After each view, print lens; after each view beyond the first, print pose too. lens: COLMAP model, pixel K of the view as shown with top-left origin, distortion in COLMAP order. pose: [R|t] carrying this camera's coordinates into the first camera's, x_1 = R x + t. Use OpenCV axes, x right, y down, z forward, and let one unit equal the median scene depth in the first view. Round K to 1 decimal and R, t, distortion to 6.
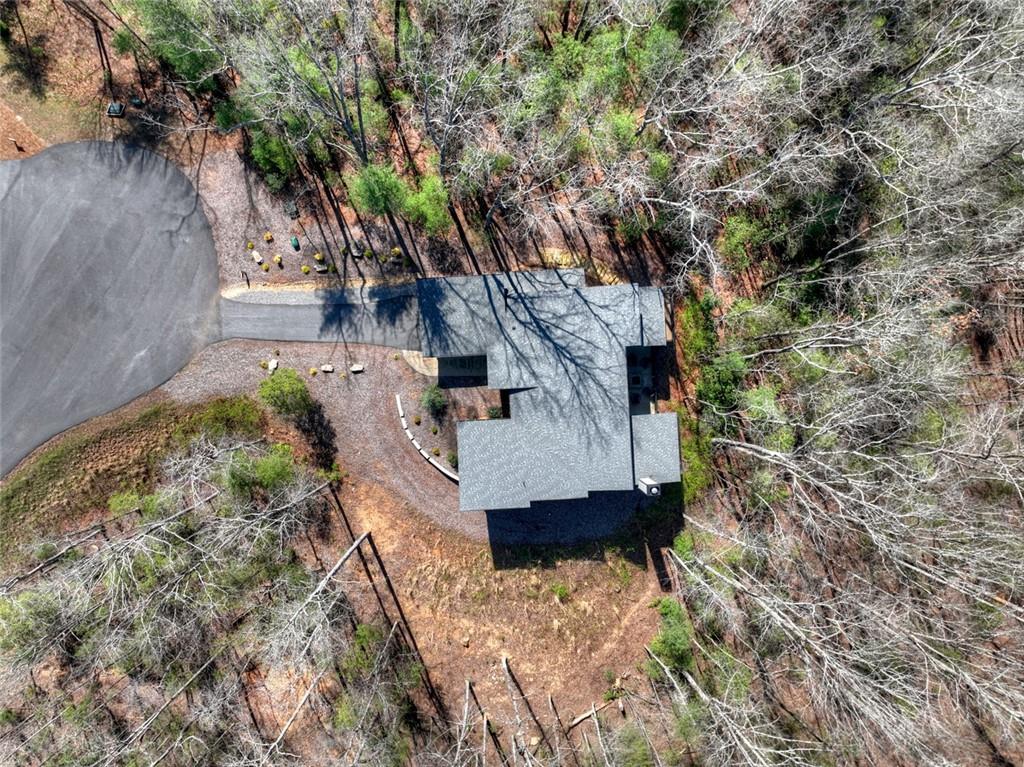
lens RADIAL K [[719.7, 0, 512.9], [0, 719.7, 384.6], [0, 0, 1]] dist [0.032144, -0.006310]
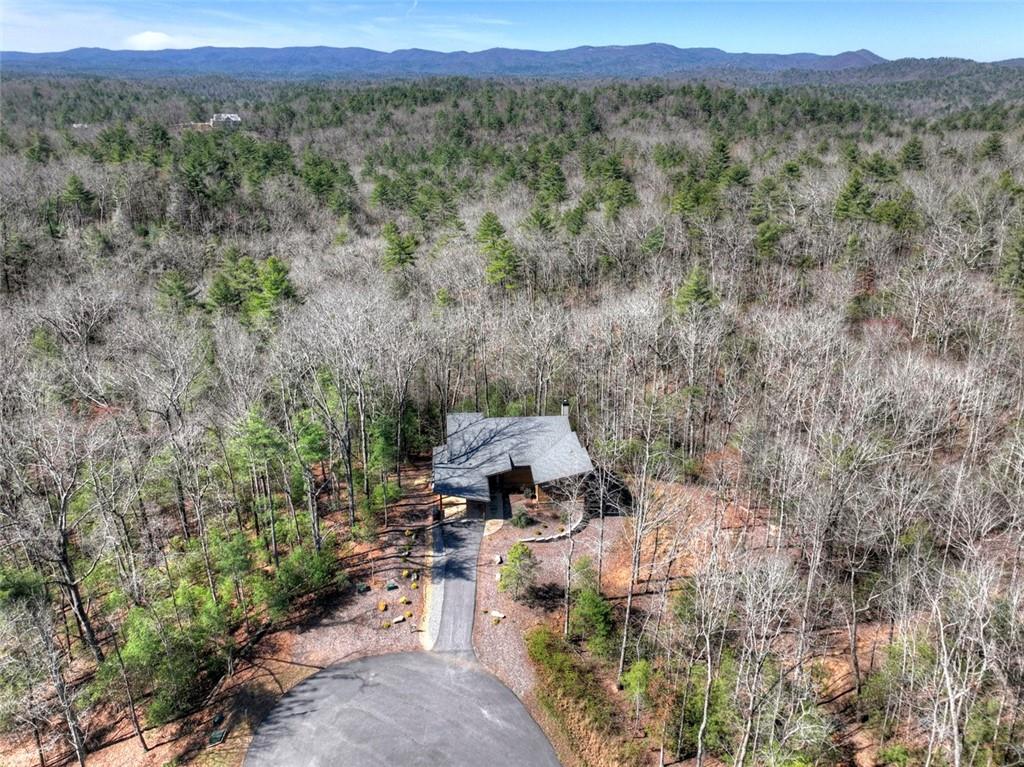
lens RADIAL K [[719.7, 0, 516.4], [0, 719.7, 386.4], [0, 0, 1]] dist [0.032144, -0.006310]
pose [[-0.035210, -0.389827, 0.920215, -1.250391], [0.999370, -0.017760, 0.030716, -0.024037], [0.004369, 0.920717, 0.390206, 0.242397]]
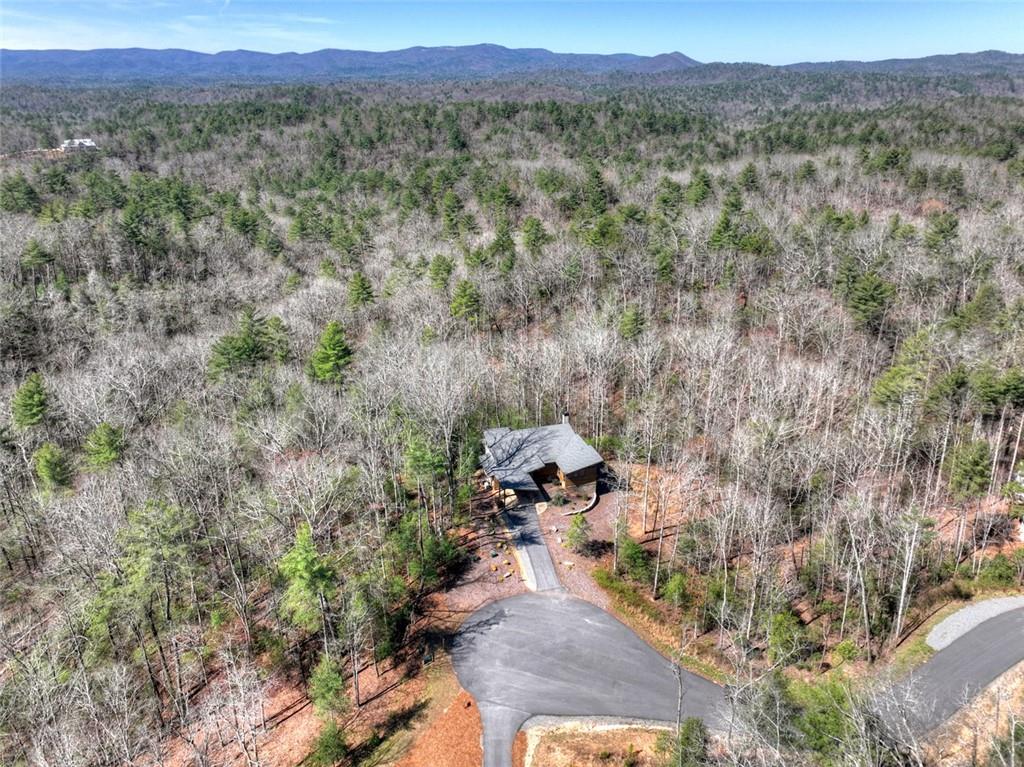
lens RADIAL K [[719.7, 0, 513.5], [0, 719.7, 374.9], [0, 0, 1]] dist [0.032144, -0.006310]
pose [[-0.240005, -0.366224, 0.899042, -1.662955], [0.970667, -0.104140, 0.216704, -0.470380], [0.014264, 0.924681, 0.380476, -0.031573]]
